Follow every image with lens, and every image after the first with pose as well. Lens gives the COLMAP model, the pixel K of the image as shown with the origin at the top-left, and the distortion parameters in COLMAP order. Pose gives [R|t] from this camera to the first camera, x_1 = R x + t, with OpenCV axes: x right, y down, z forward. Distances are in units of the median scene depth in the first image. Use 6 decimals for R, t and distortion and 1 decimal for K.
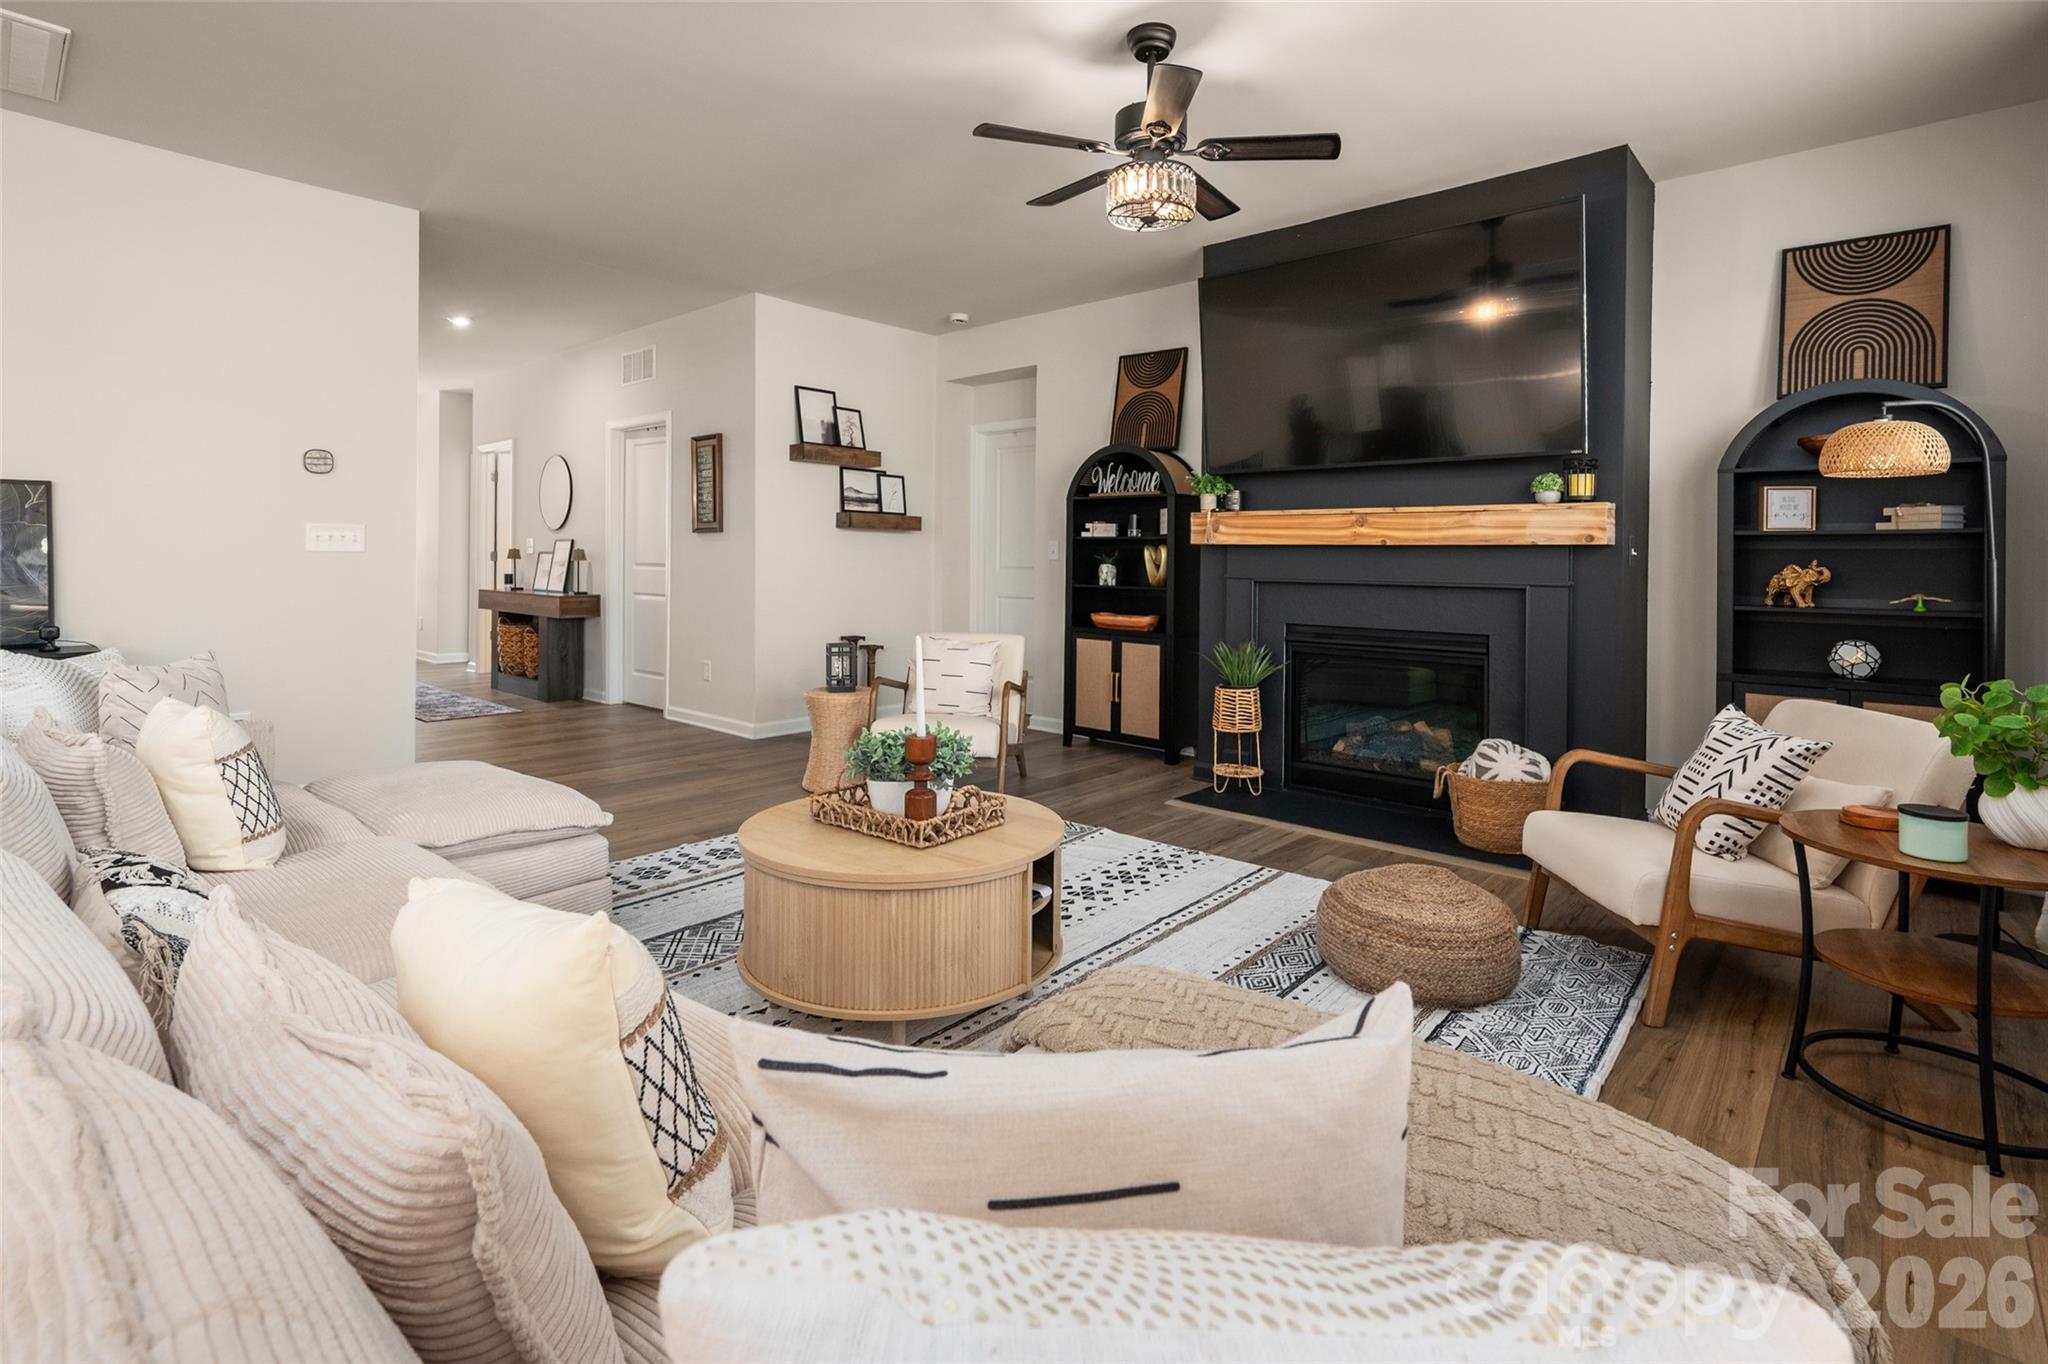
lens RADIAL K [[972.1, 0, 1012.9], [0, 972.1, 565.1], [0, 0, 1]] dist [-0.001302, -0.000255]
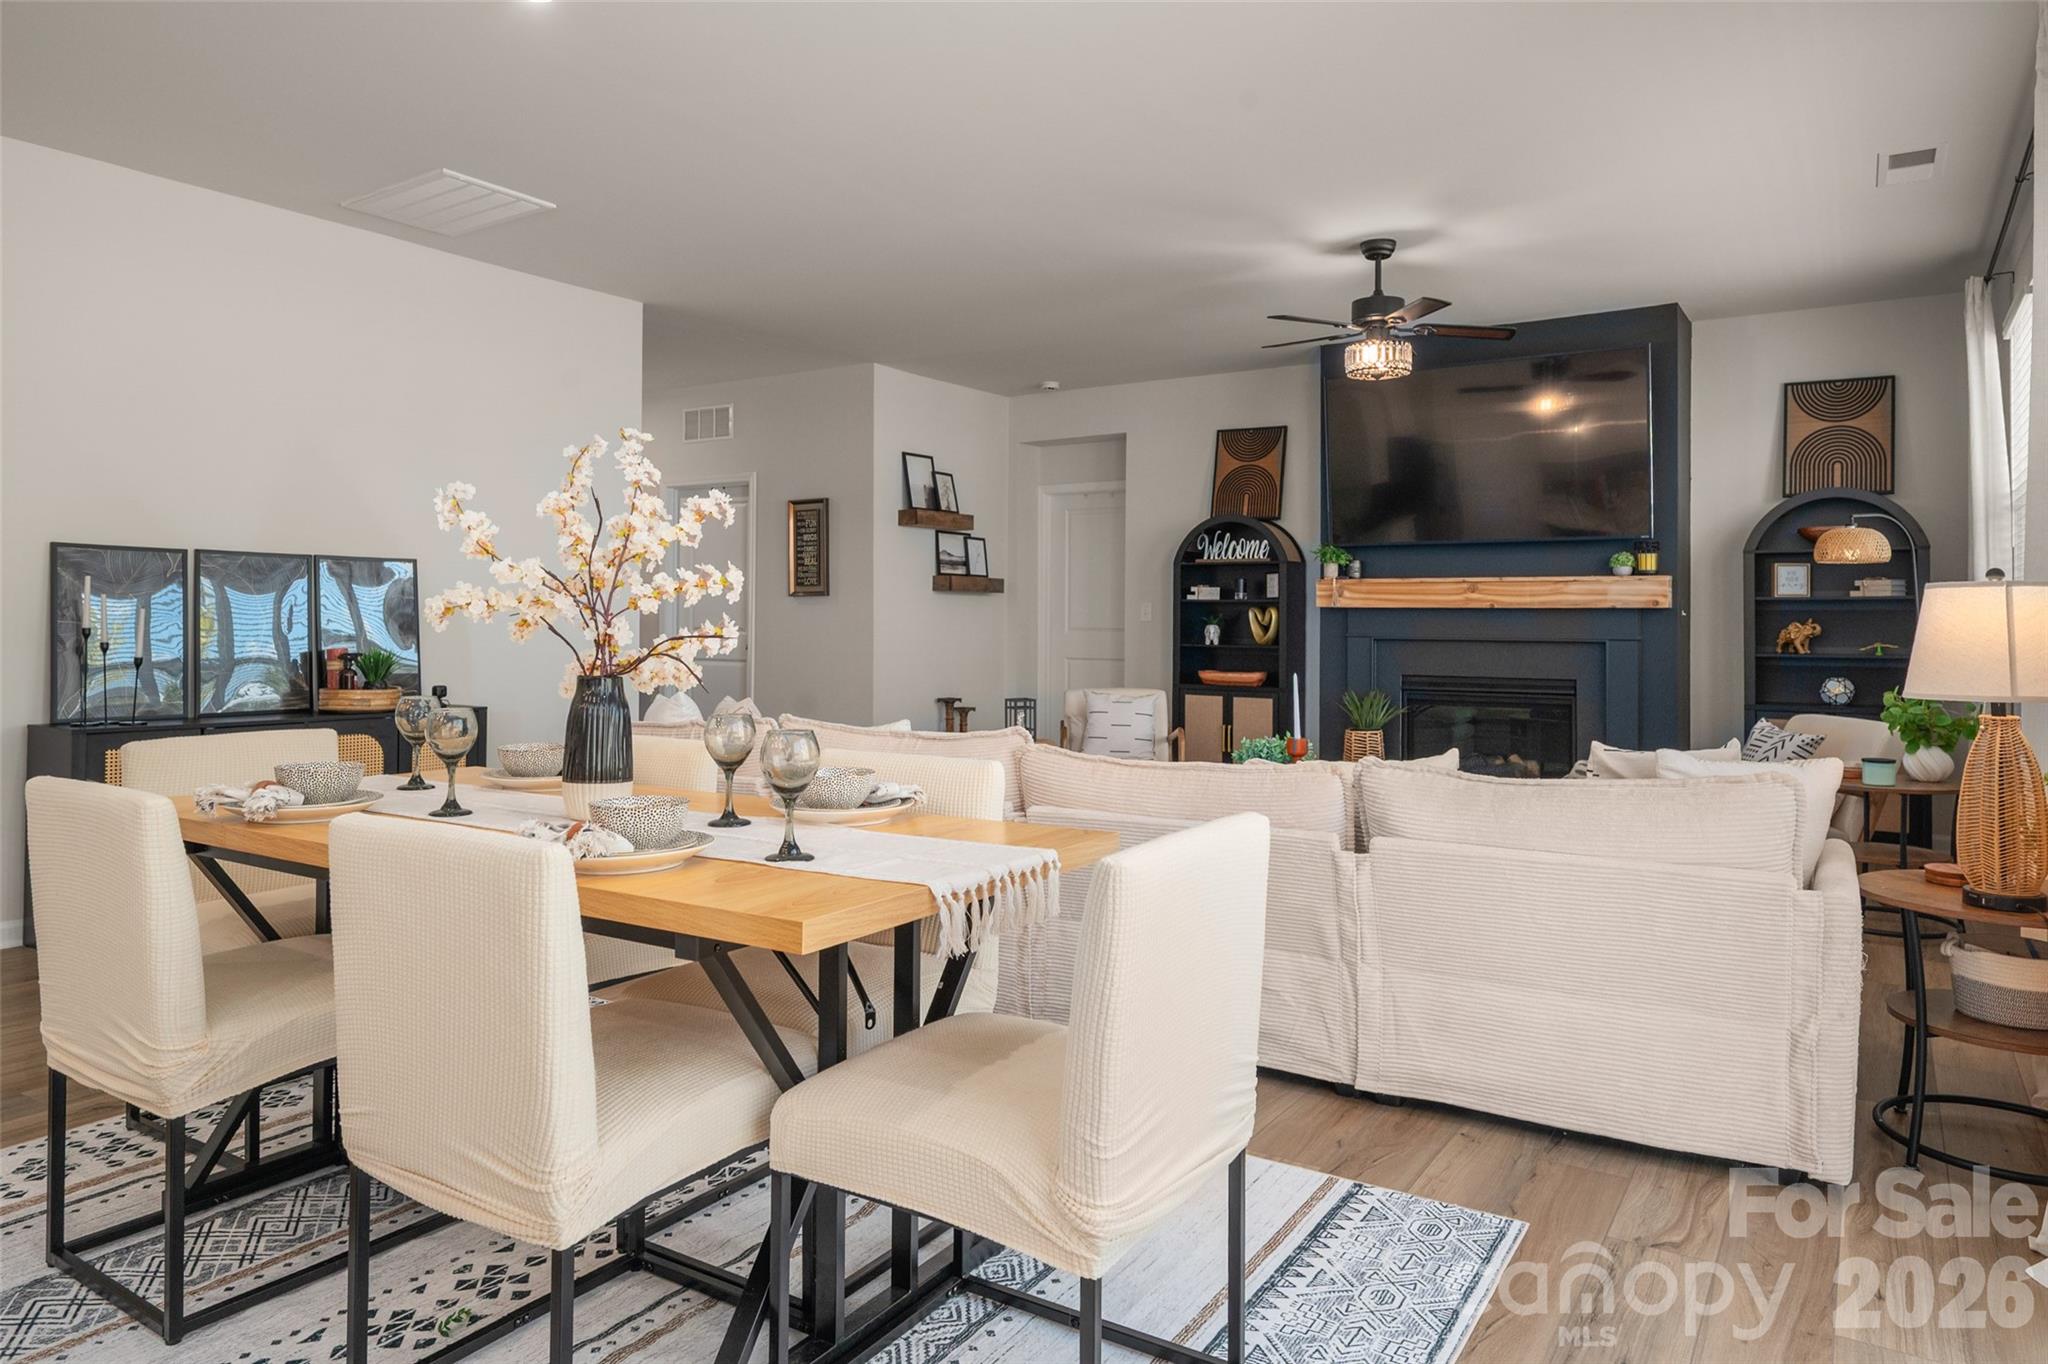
lens RADIAL K [[1282.8, 0, 1026.8], [0, 1282.8, 611.2], [0, 0, 1]] dist [-0.001045, 0.000750]
pose [[0.988439, -0.006062, 0.151498, -0.355094], [0.007647, 0.999922, -0.009882, -0.004216], [-0.151426, 0.010926, 0.988408, -0.407342]]
